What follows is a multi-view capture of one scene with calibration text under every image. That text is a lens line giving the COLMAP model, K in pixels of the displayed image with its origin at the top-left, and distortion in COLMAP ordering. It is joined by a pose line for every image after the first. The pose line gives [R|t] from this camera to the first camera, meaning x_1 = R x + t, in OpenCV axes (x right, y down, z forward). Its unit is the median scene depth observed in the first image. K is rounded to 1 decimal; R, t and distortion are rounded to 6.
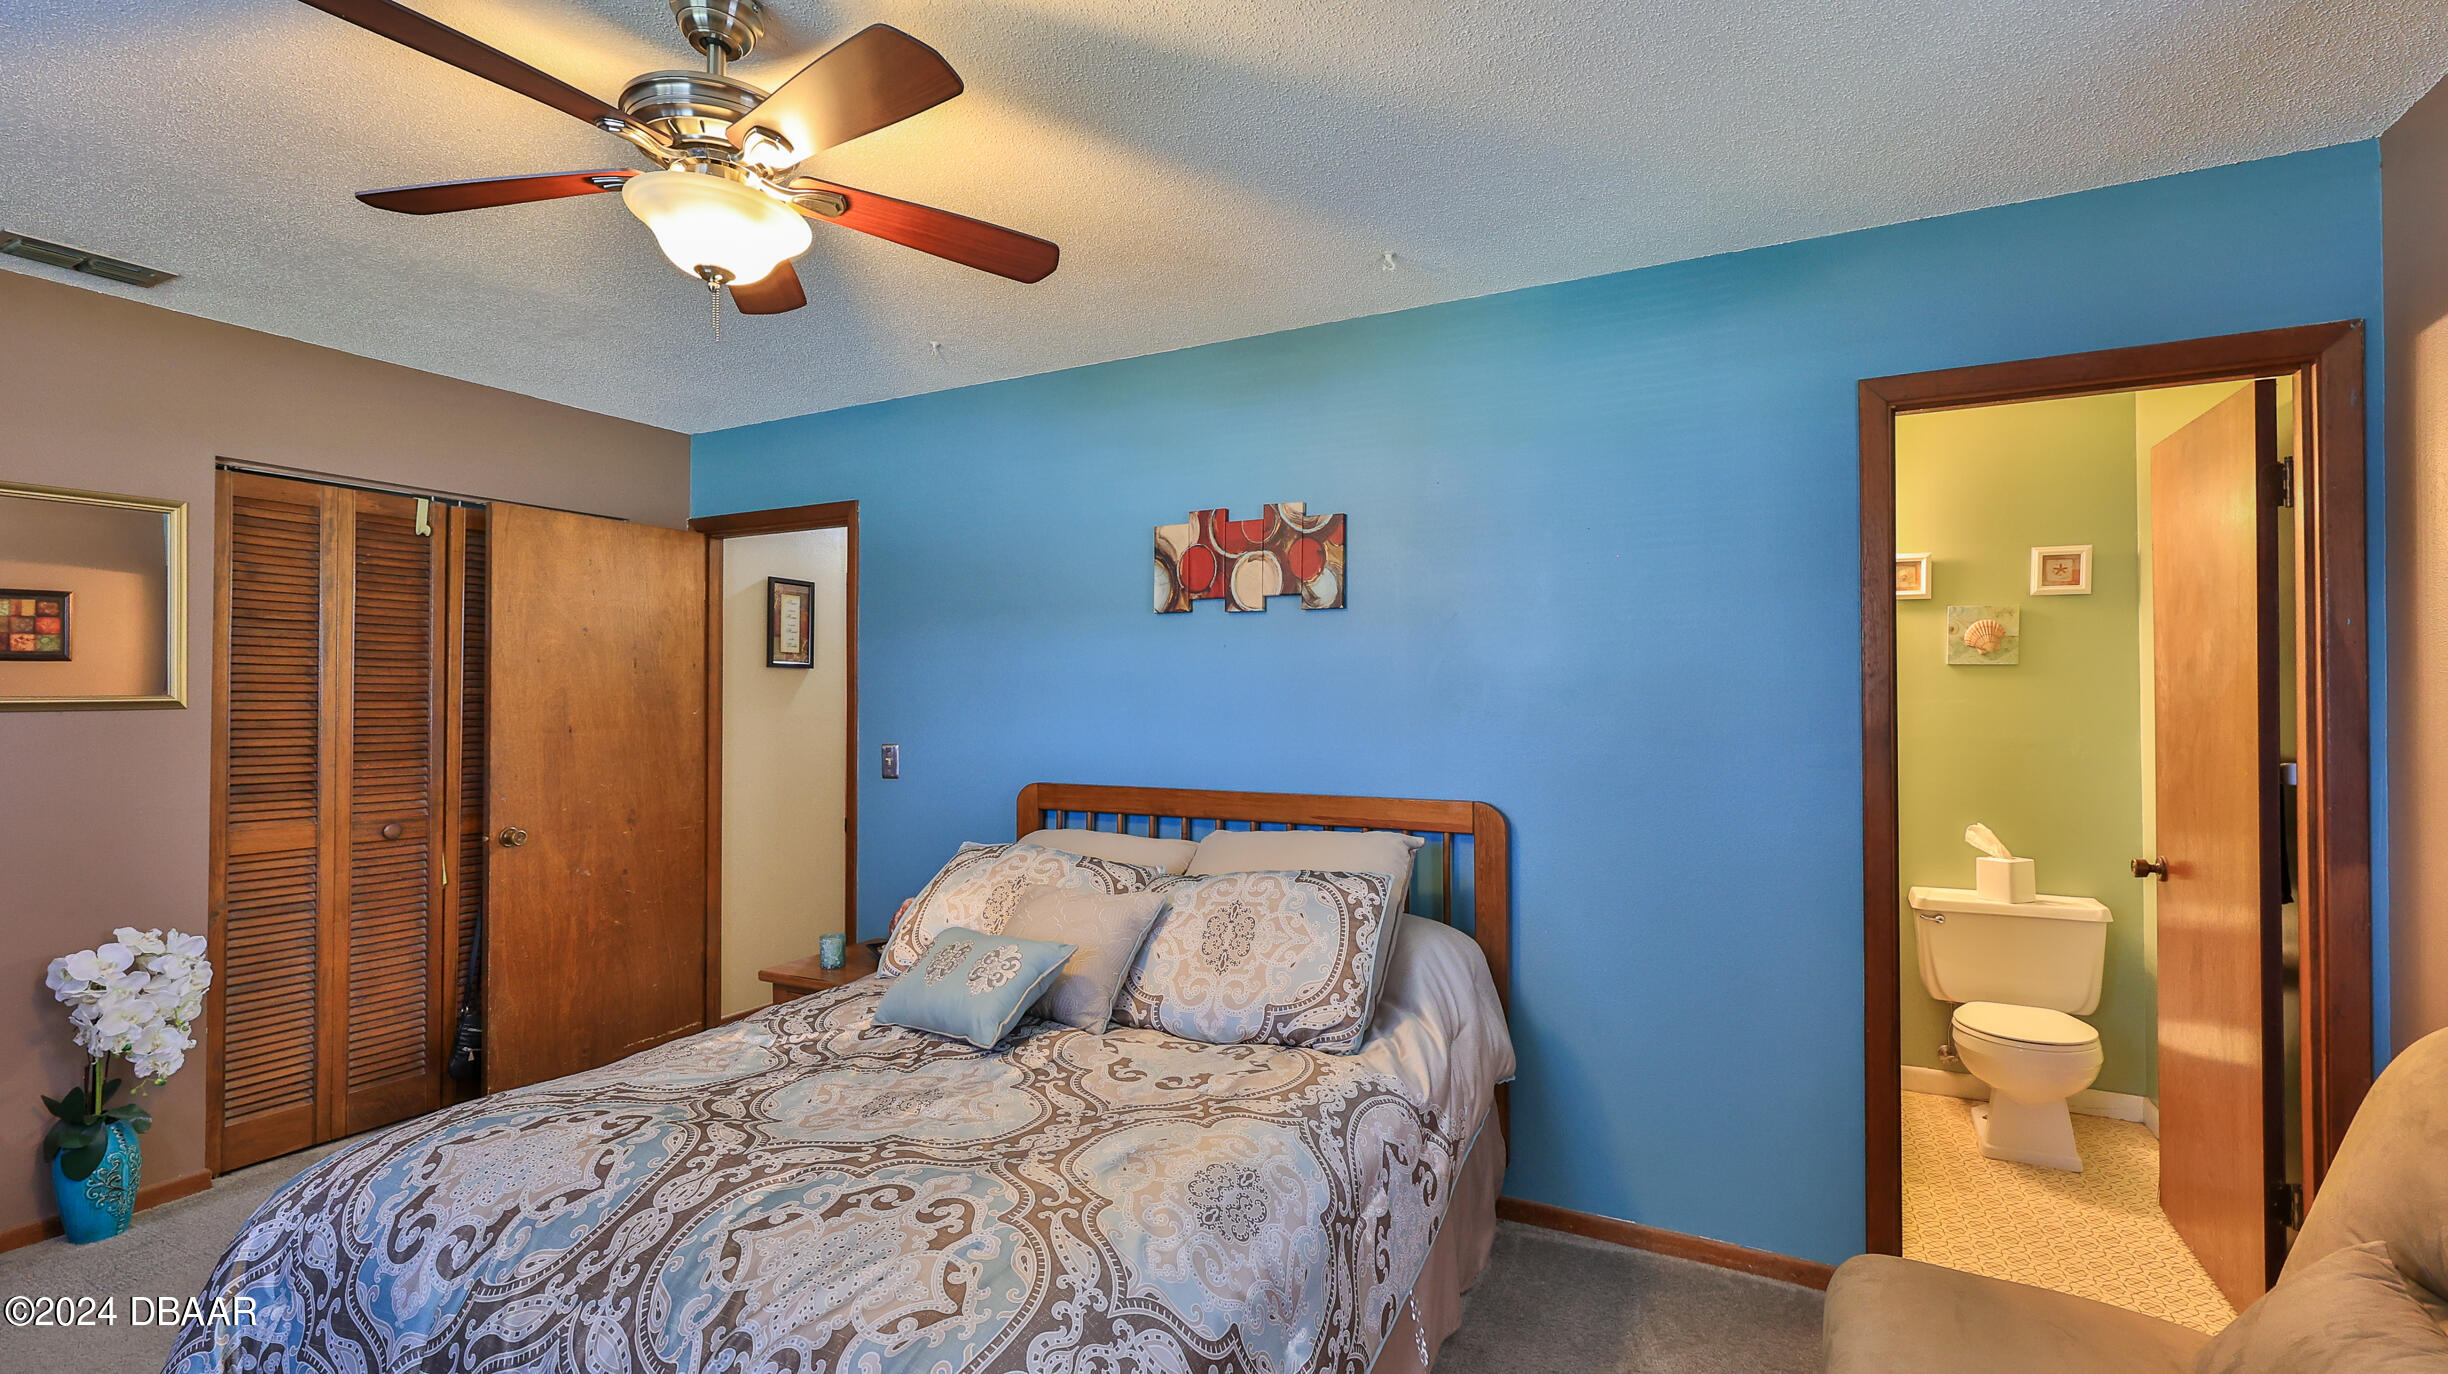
lens RADIAL K [[1085.1, 0, 1228.0], [0, 1085.1, 692.8], [0, 0, 1]] dist [0.004878, -0.000238]
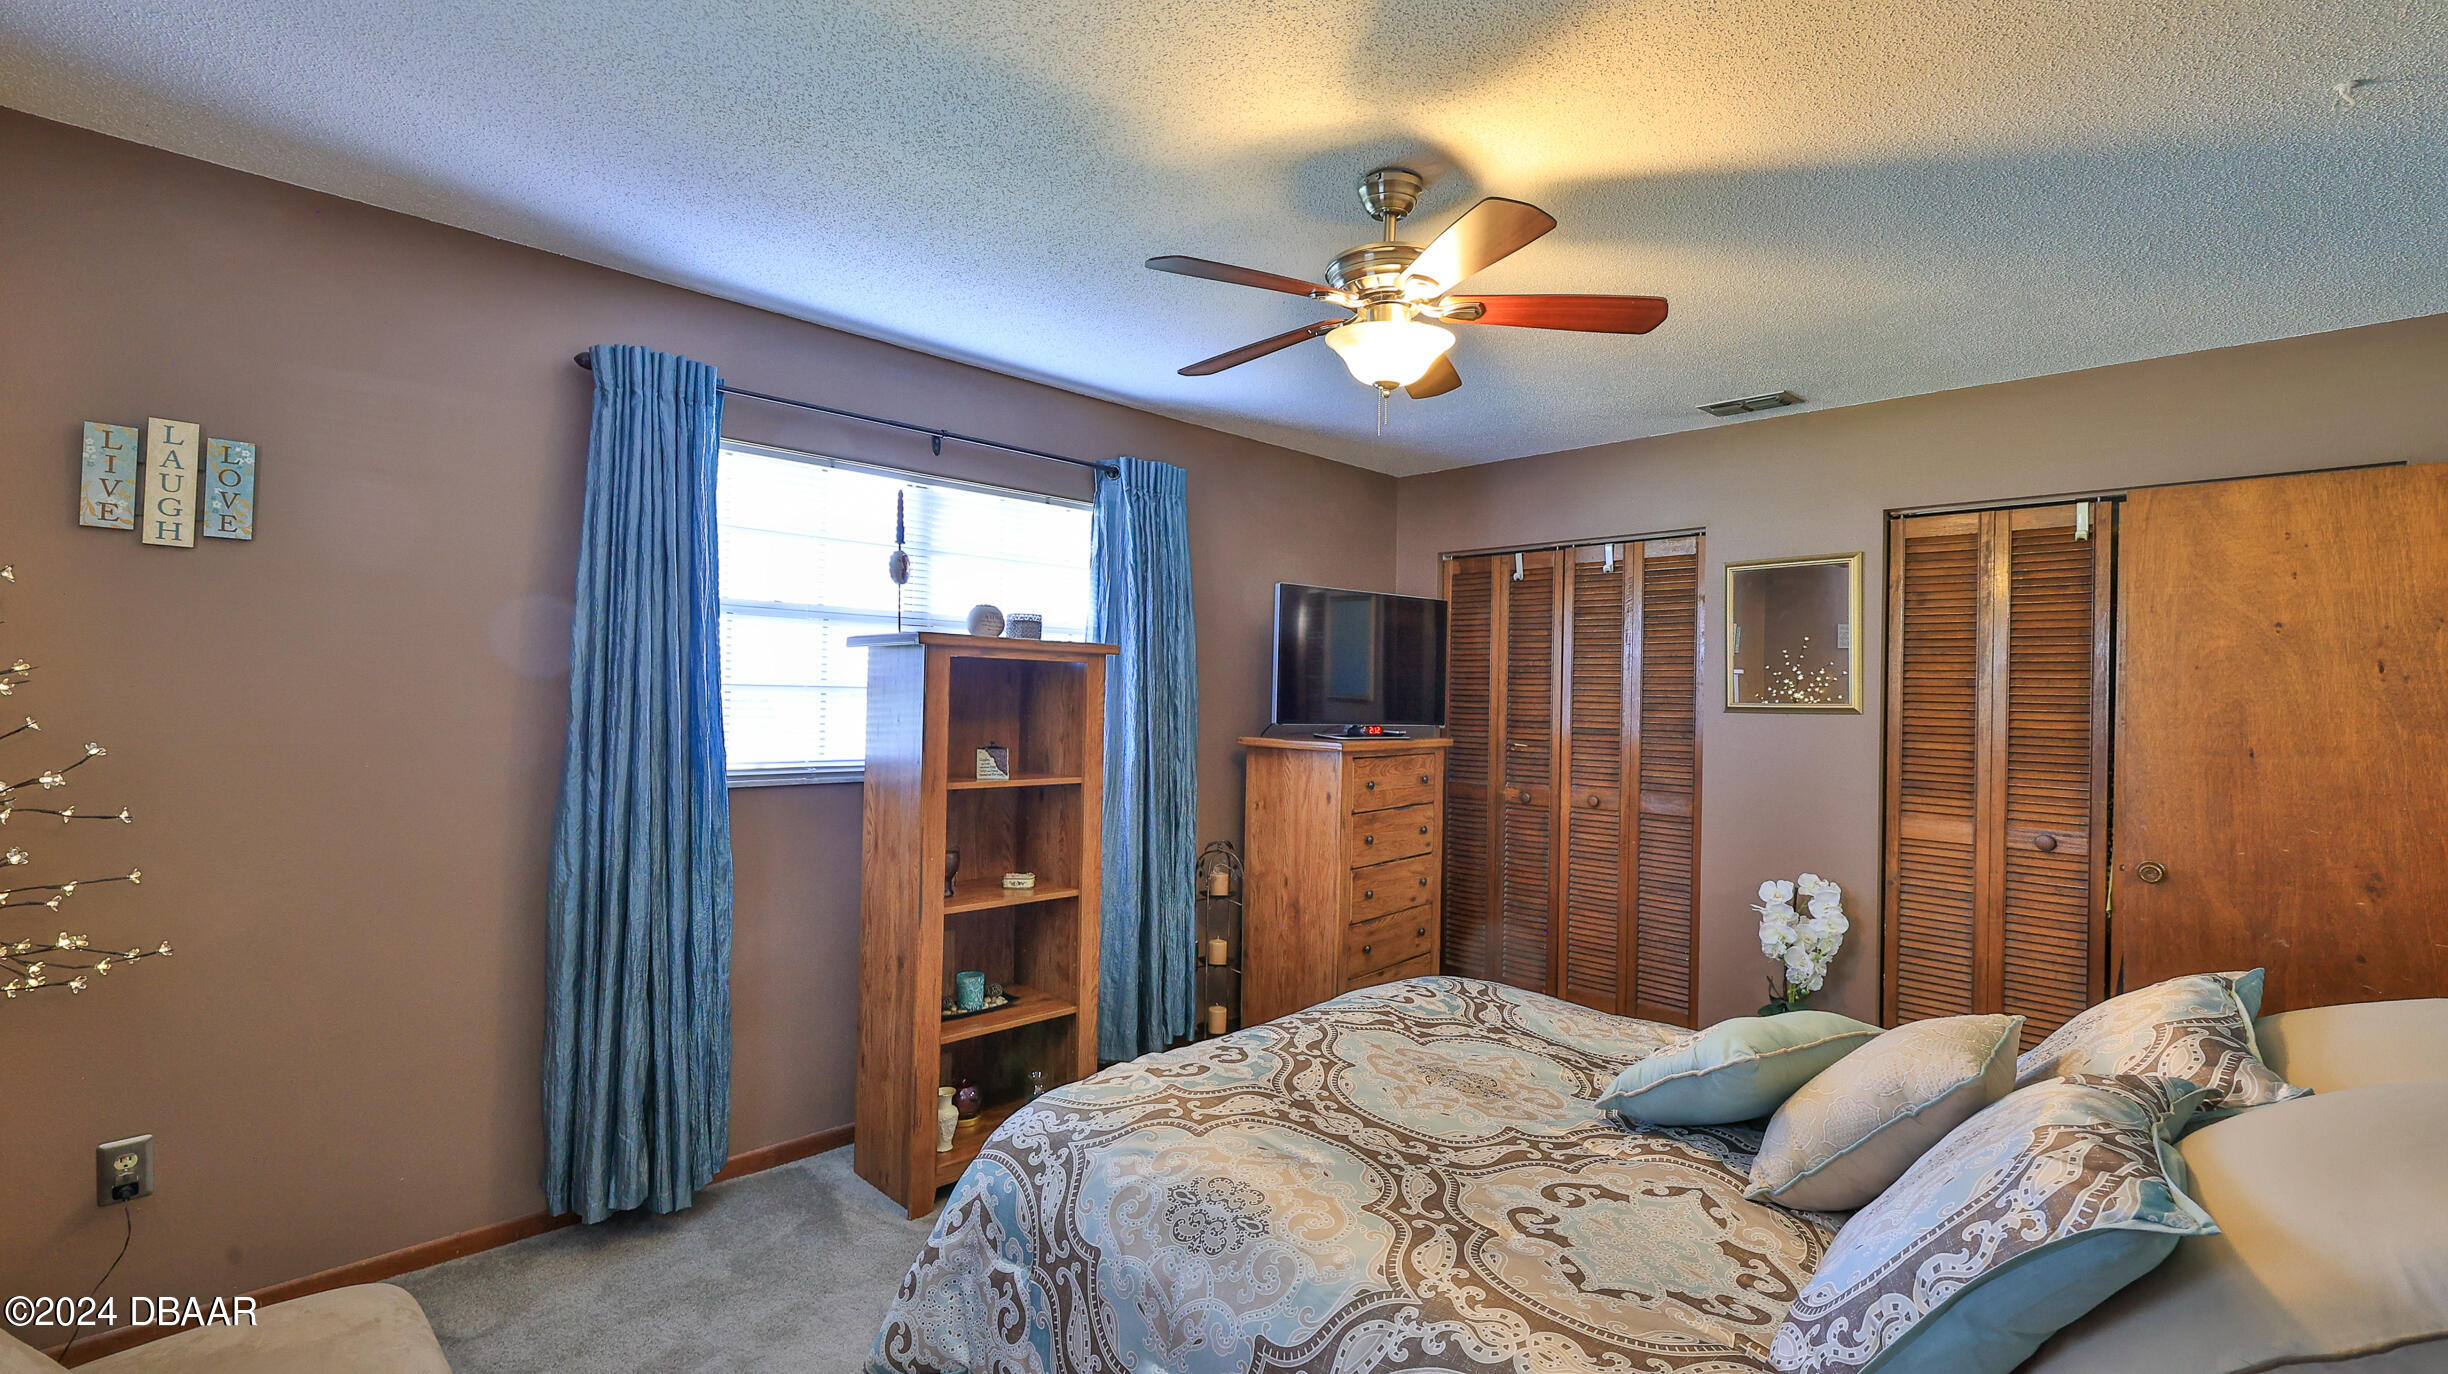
lens RADIAL K [[1085.1, 0, 1216.0], [0, 1085.1, 680.9], [0, 0, 1]] dist [0.004878, -0.000238]
pose [[-0.307065, -0.015146, -0.951568, 0.821277], [-0.013065, 0.999846, -0.011698, 0.000702], [0.951599, 0.008840, -0.307216, 1.136217]]
